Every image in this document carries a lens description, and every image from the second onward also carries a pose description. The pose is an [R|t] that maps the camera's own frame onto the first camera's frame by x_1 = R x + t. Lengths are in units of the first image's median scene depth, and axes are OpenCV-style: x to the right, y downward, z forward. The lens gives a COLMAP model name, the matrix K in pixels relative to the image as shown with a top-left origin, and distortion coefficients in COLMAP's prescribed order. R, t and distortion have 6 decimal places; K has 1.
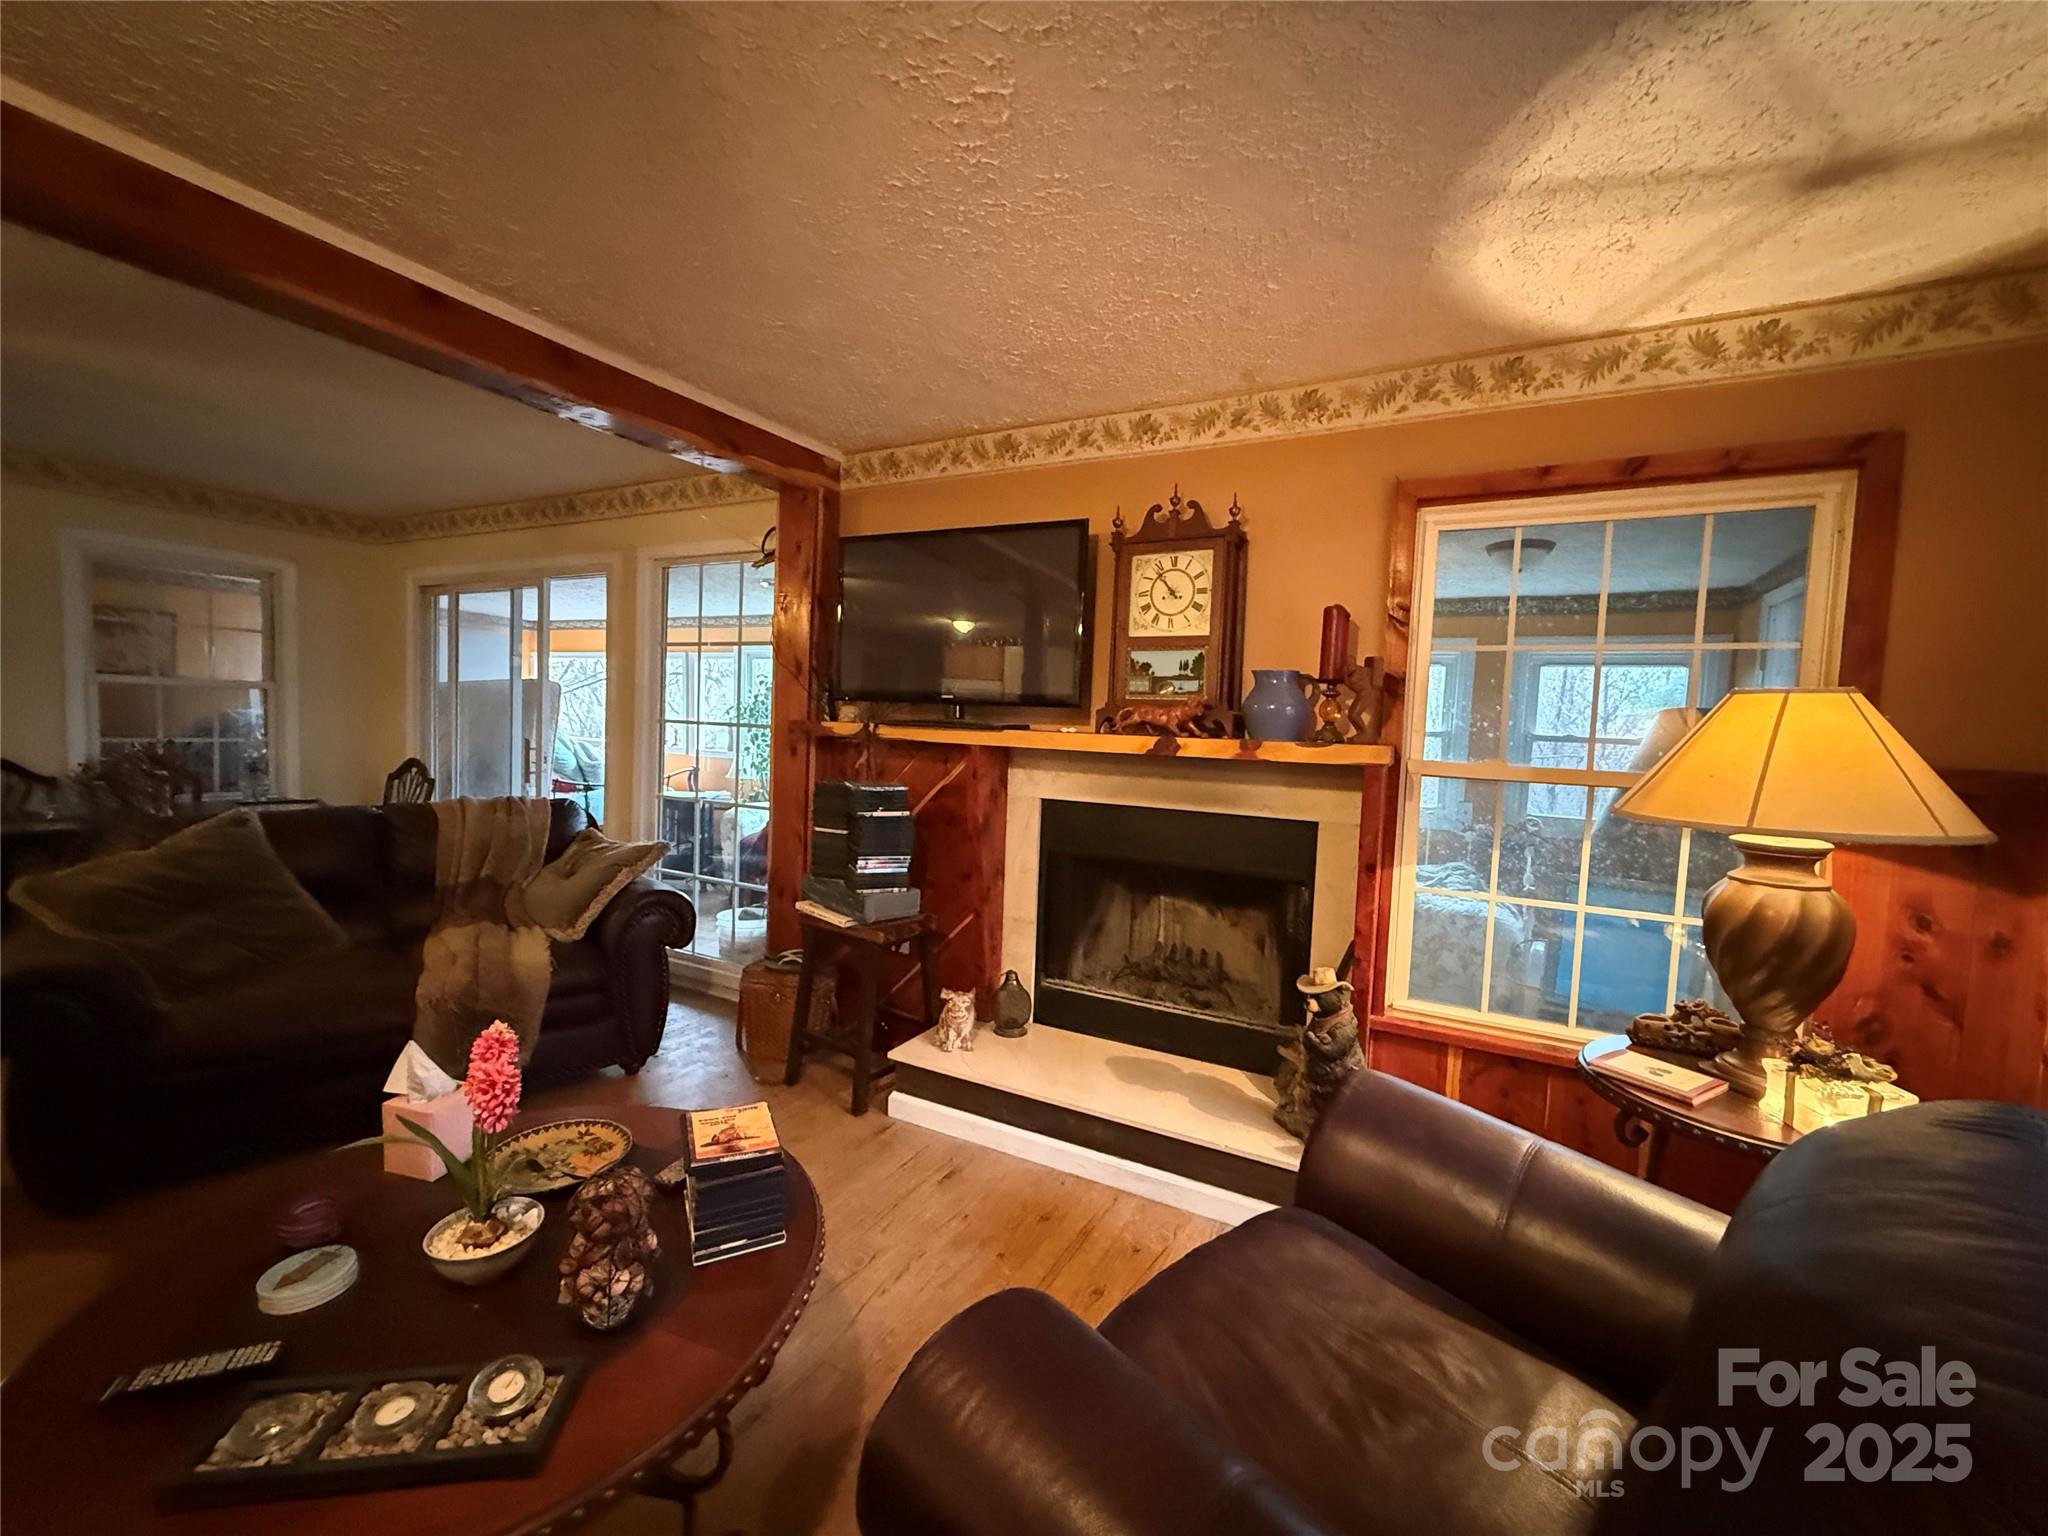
lens RADIAL K [[810.2, 0, 1032.6], [0, 810.2, 770.1], [0, 0, 1]] dist [-0.000769, 0.000543]
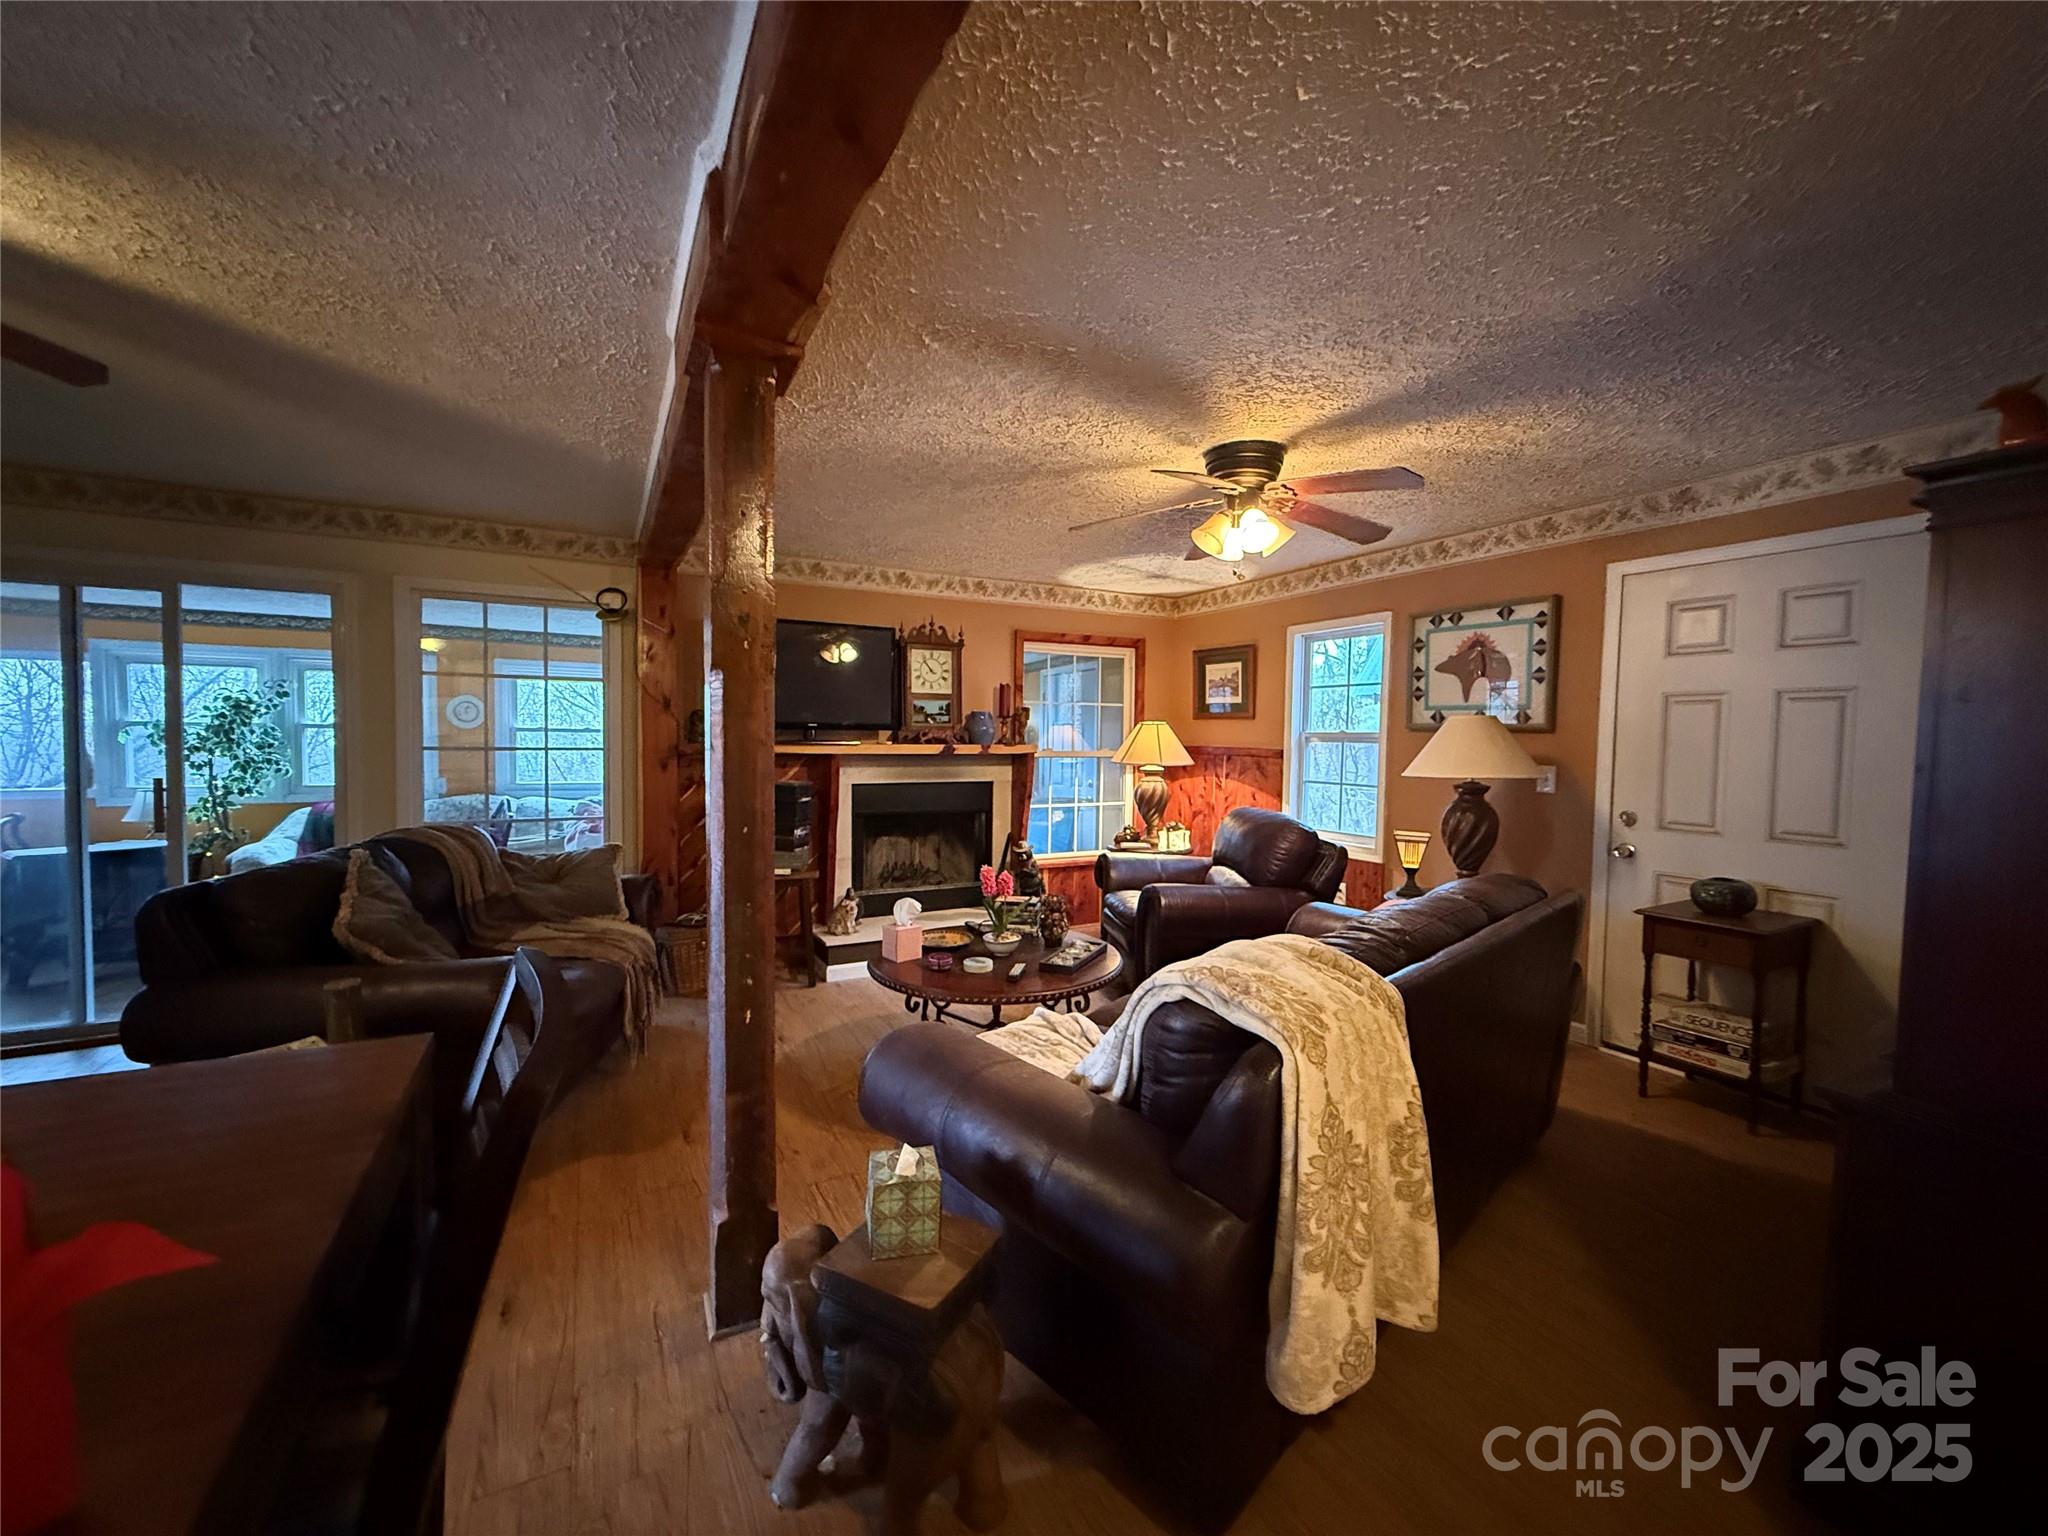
lens RADIAL K [[810.2, 0, 1025.3], [0, 810.2, 771.6], [0, 0, 1]] dist [-0.000769, 0.000543]
pose [[0.563008, -0.067288, 0.823707, -1.336439], [0.062109, 0.997306, 0.039017, -0.039288], [-0.824114, 0.029193, 0.565671, -0.285641]]
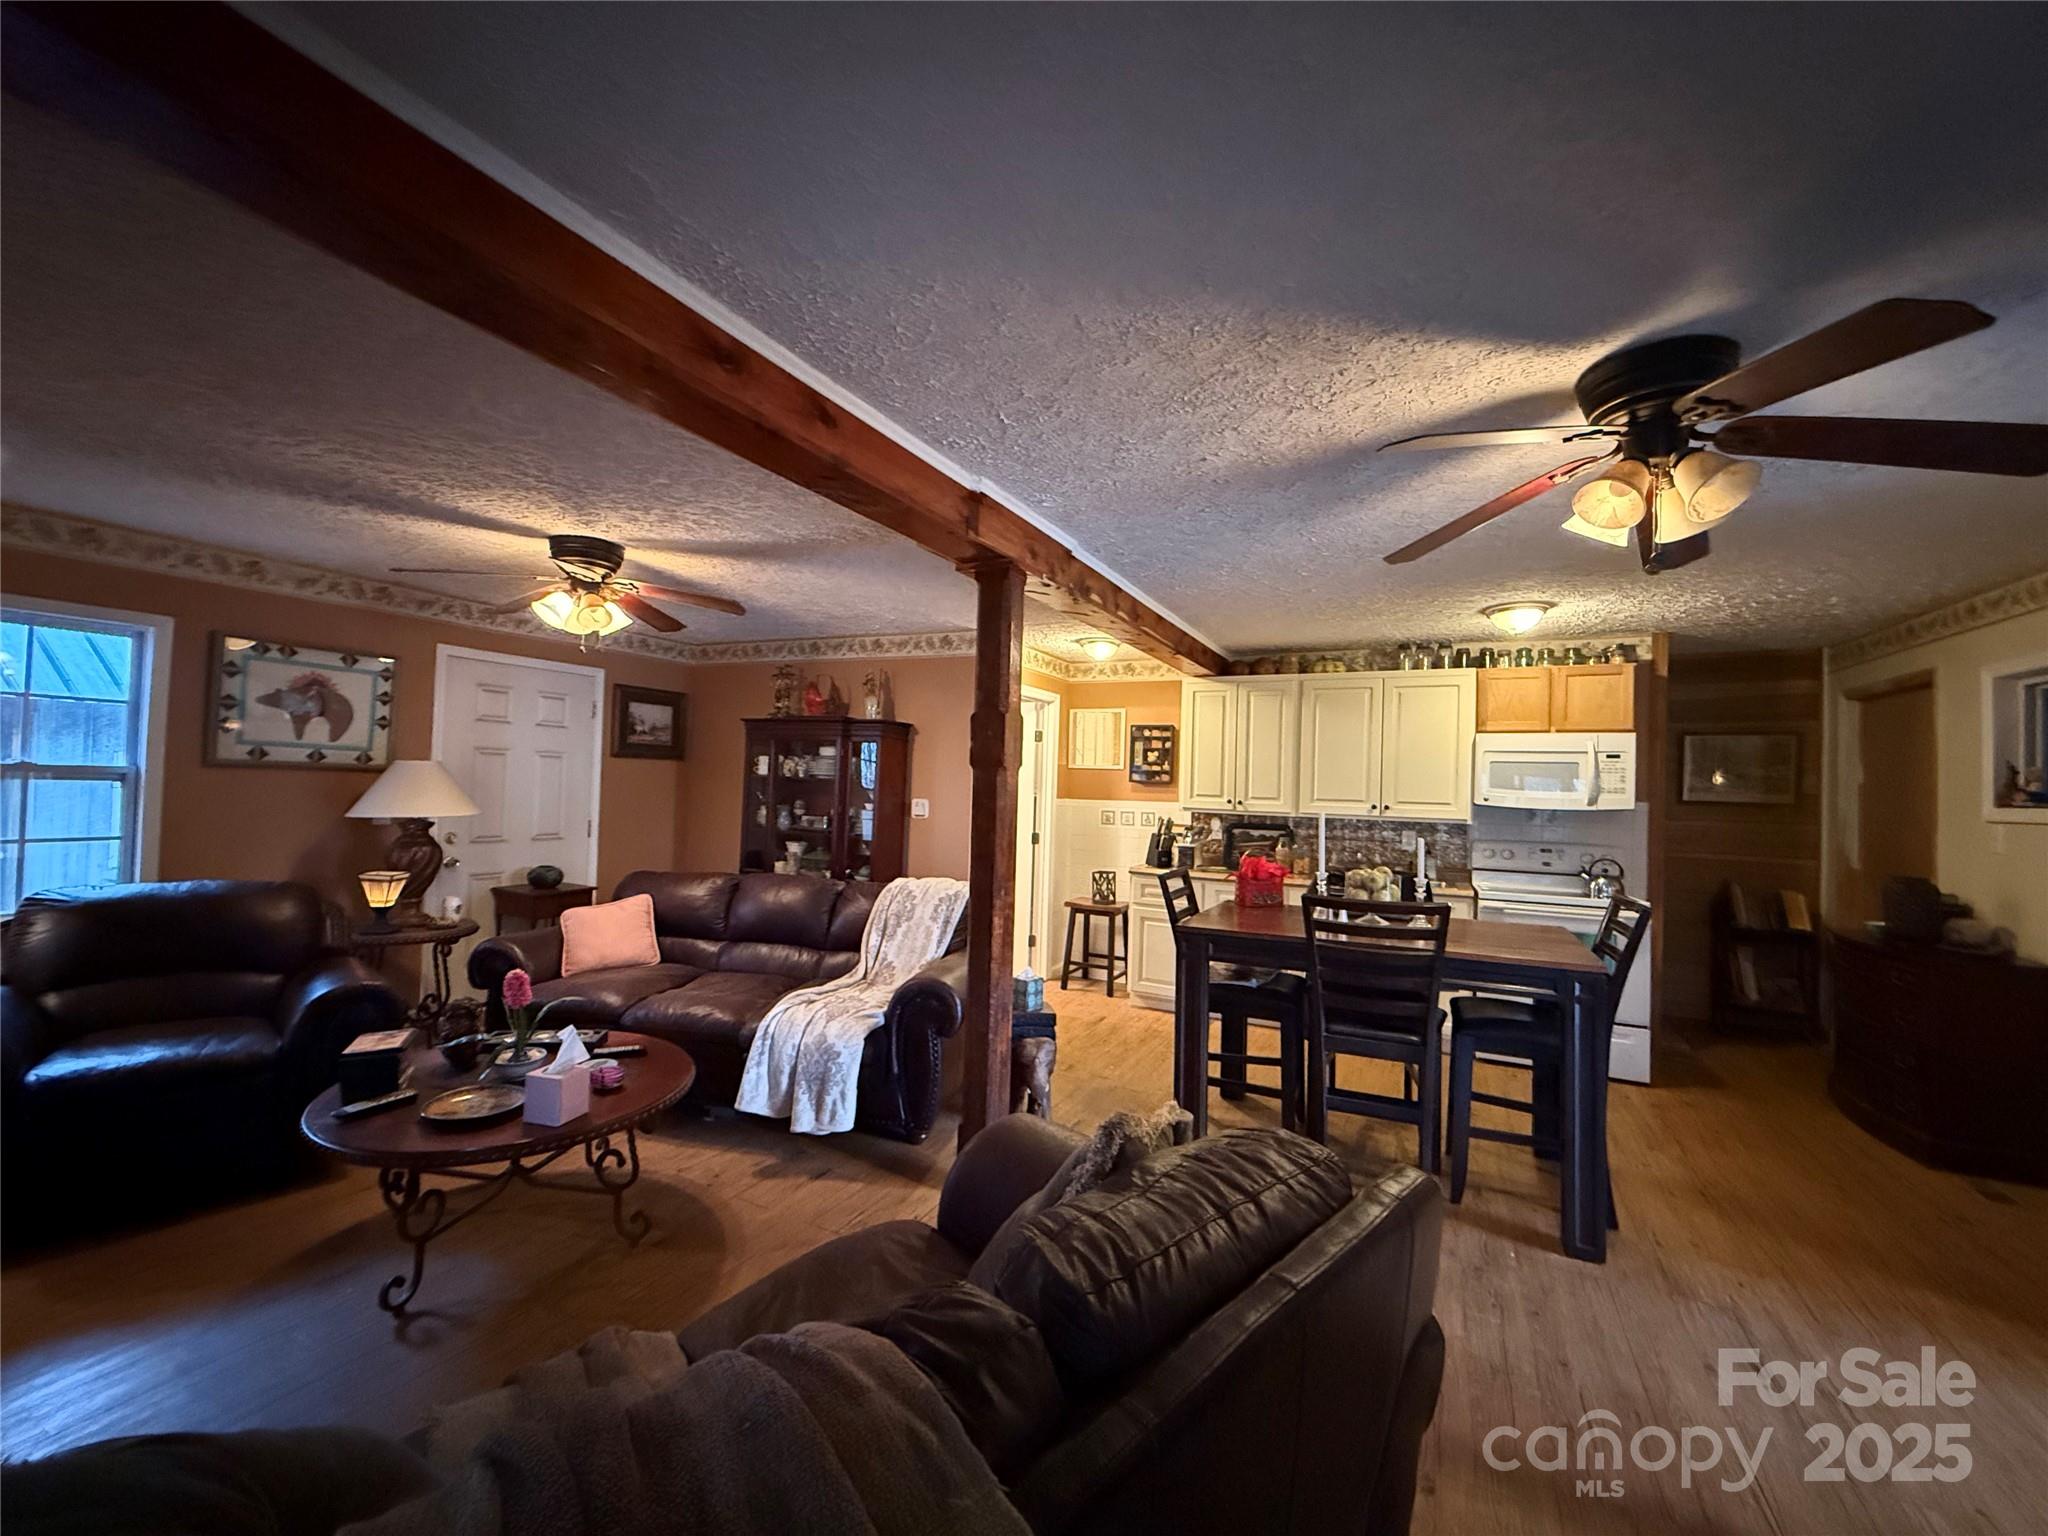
lens RADIAL K [[810.2, 0, 1045.0], [0, 810.2, 764.6], [0, 0, 1]] dist [-0.000769, 0.000543]
pose [[-0.997754, -0.066969, 0.001067, -0.964822], [-0.066883, 0.997068, 0.037176, -0.164853], [-0.003554, 0.037021, -0.999308, 1.436234]]
